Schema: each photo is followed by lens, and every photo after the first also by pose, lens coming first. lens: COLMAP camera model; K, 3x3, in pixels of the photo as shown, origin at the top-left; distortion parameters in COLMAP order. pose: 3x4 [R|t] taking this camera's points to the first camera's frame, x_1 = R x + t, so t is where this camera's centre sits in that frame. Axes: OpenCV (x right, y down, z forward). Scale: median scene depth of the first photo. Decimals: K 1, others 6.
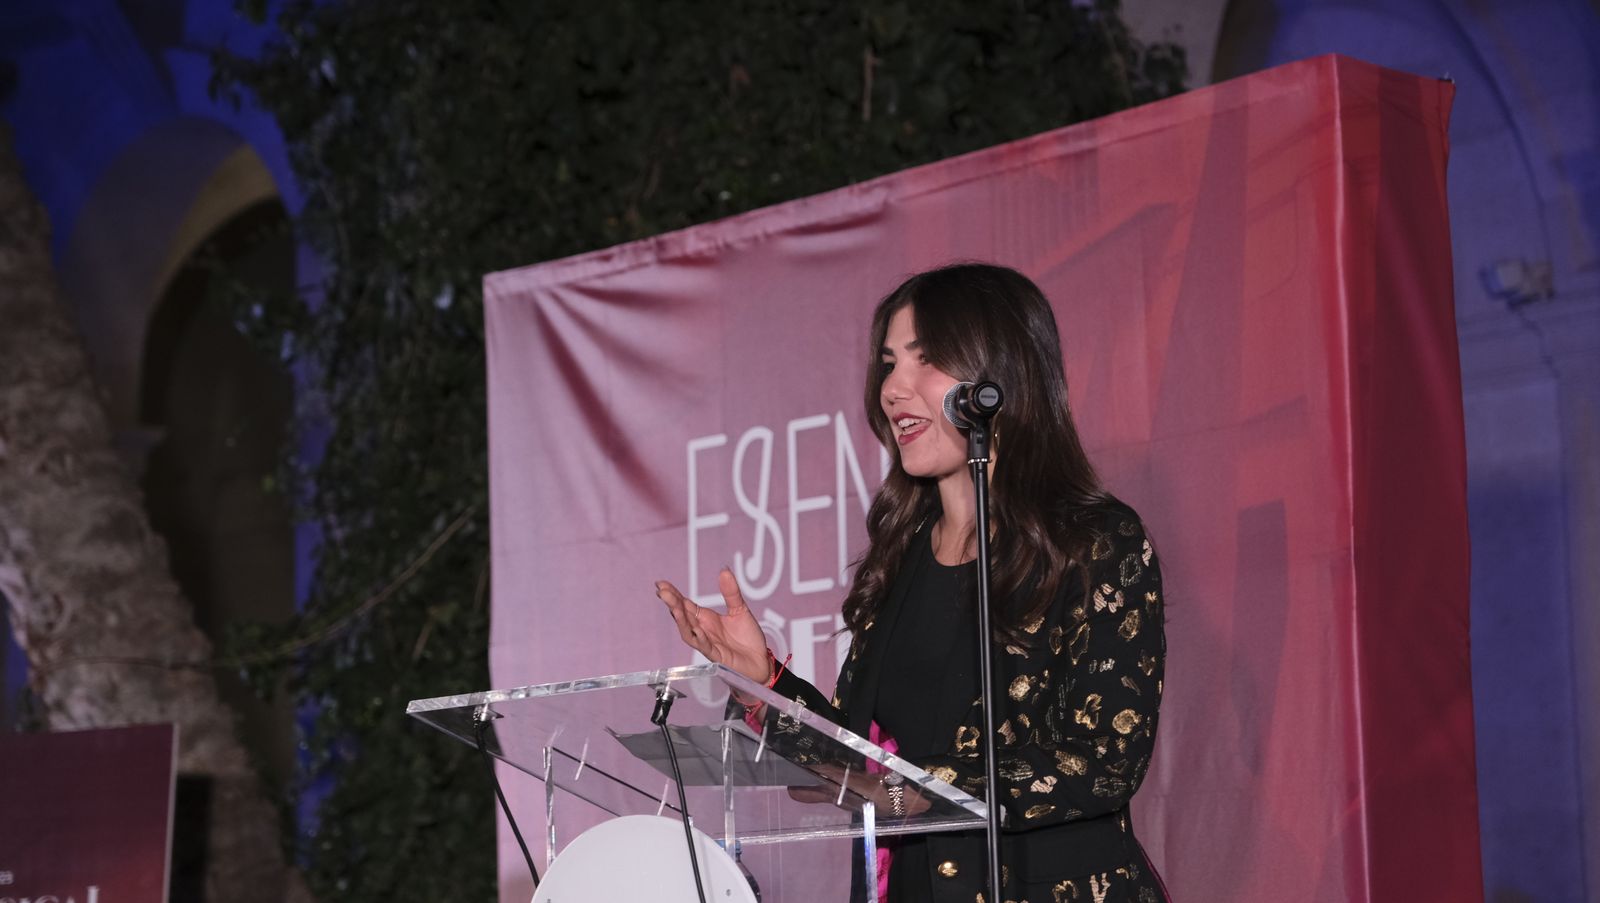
lens RADIAL K [[3735.3, 0, 800.2], [0, 3735.3, 484.7], [0, 0, 1]] dist [0.041199, 1.295315]
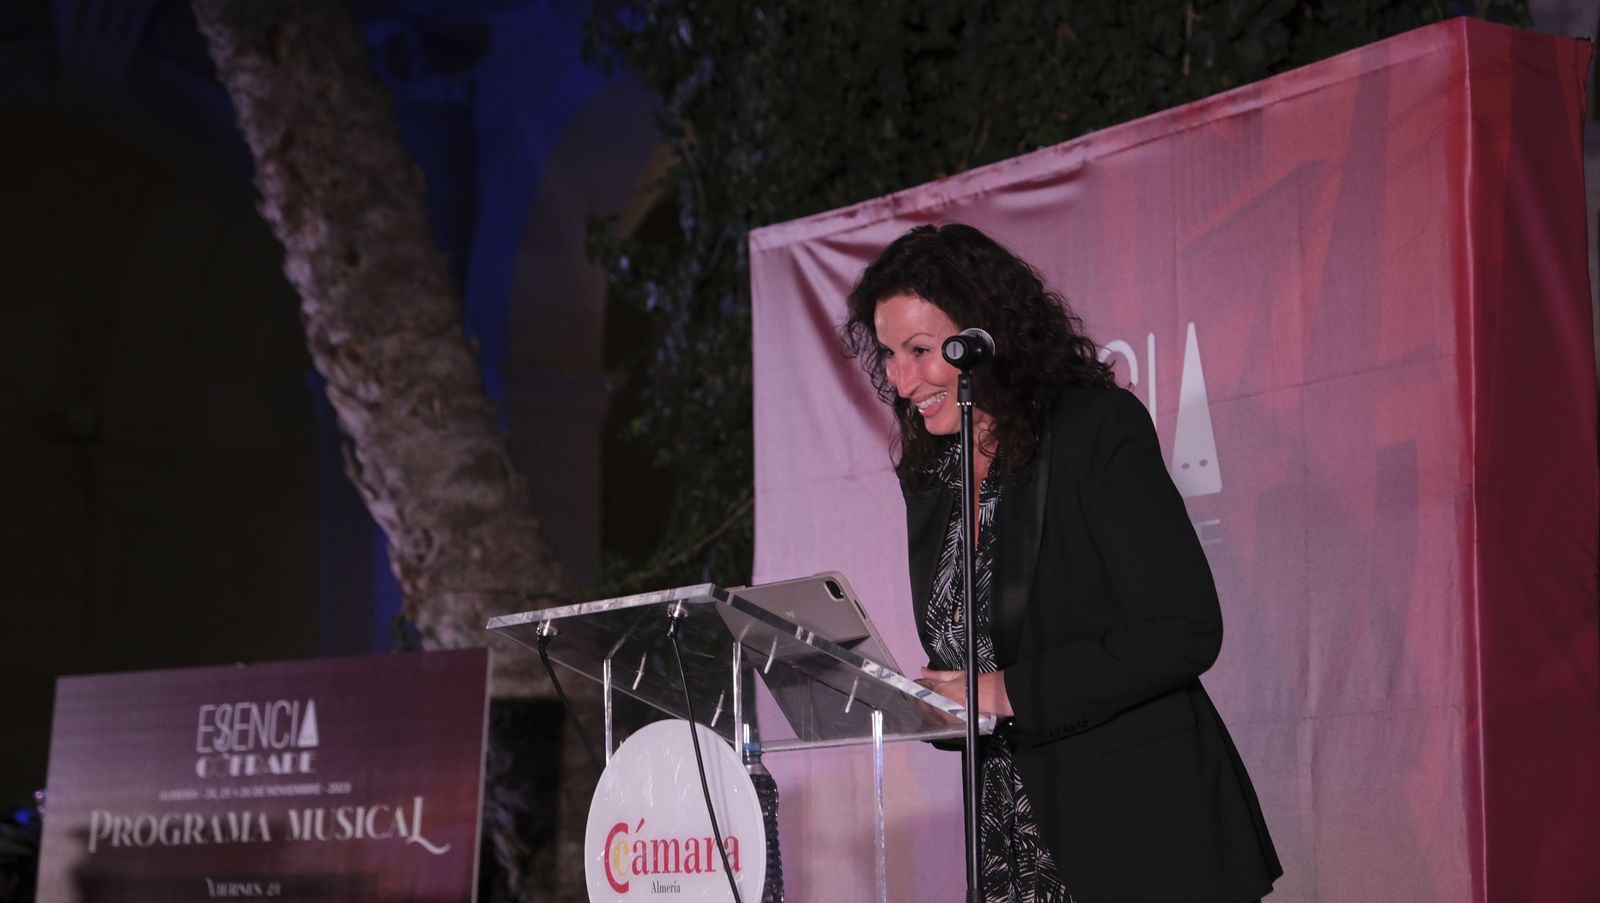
lens RADIAL K [[3735.3, 0, 800.2], [0, 3735.3, 484.7], [0, 0, 1]] dist [0.041199, 1.295315]
pose [[0.988703, 0.000969, -0.149886, 0.092690], [0.001358, 0.999880, 0.015421, 0.000210], [0.149883, -0.015450, 0.988583, -0.059519]]
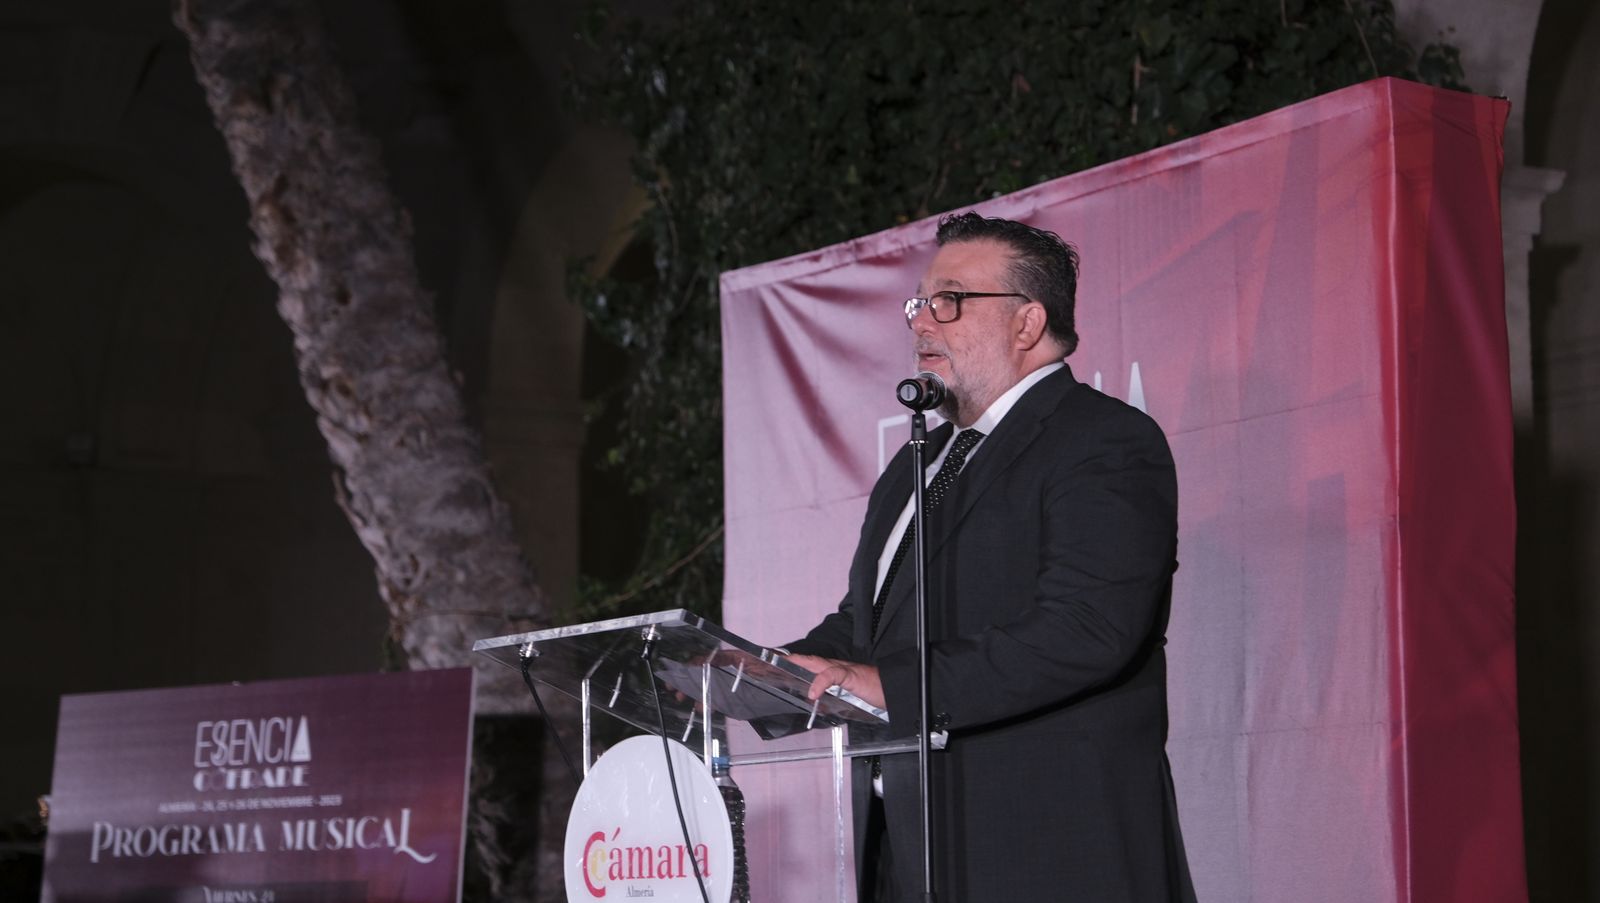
lens RADIAL K [[3601.3, 0, 801.5], [0, 3601.3, 480.0], [0, 0, 1]] dist [0.095401, 0.735050]
pose [[0.989940, 0.000323, -0.141488, 0.097160], [0.000747, 0.999971, 0.007514, -0.001642], [0.141487, -0.007544, 0.989911, -0.082490]]
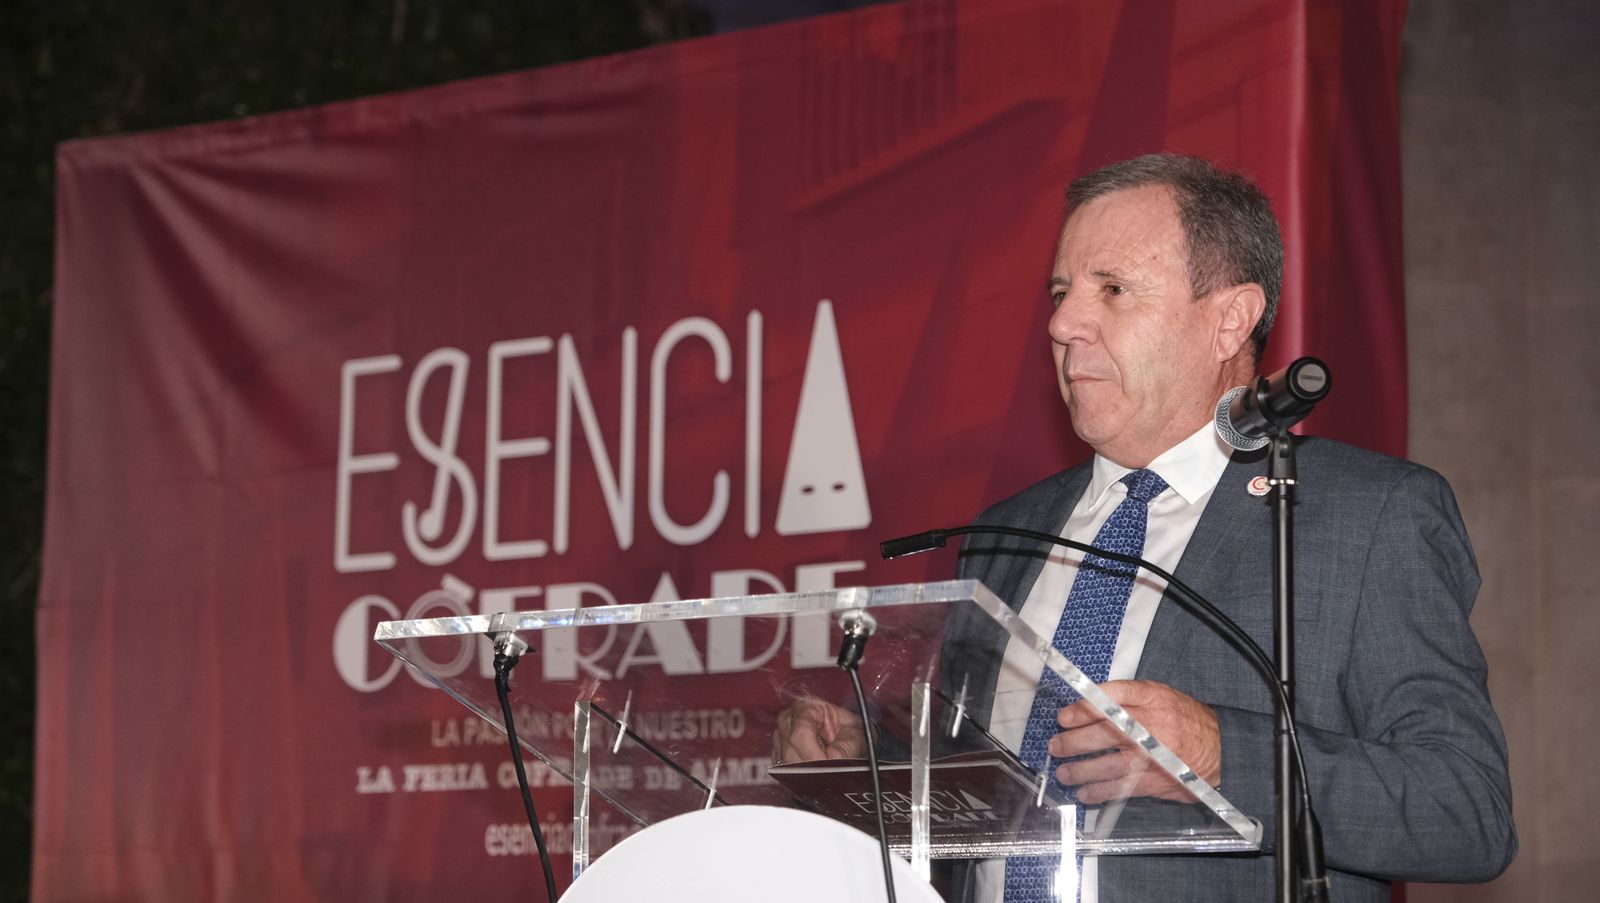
lens RADIAL K [[3735.3, 0, 800.2], [0, 3735.3, 484.7], [0, 0, 1]] dist [0.041199, 1.295315]
pose [[0.971344, 0.073478, 0.226034, -0.109472], [-0.069717, 0.997264, -0.024588, 0.026124], [-0.227222, 0.008126, 0.973809, 0.188143]]
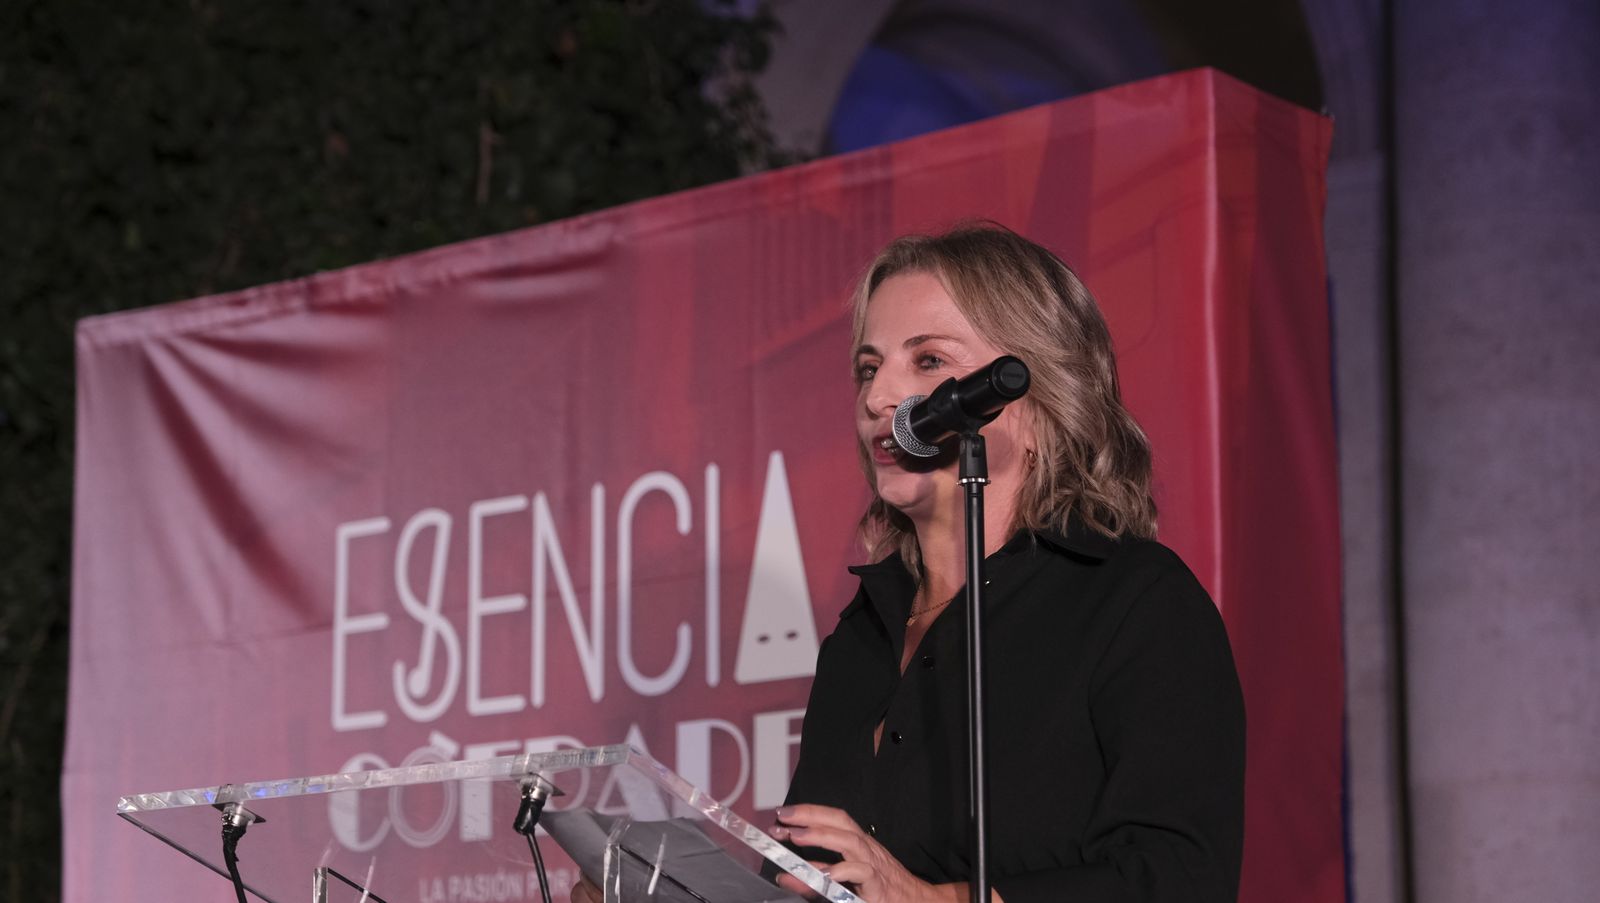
lens RADIAL K [[3735.3, 0, 800.2], [0, 3735.3, 484.7], [0, 0, 1]] dist [0.041199, 1.295315]
pose [[0.987385, 0.048925, 0.150590, -0.051635], [-0.041005, 0.997630, -0.055259, 0.019591], [-0.152936, 0.048387, 0.987051, 0.167222]]
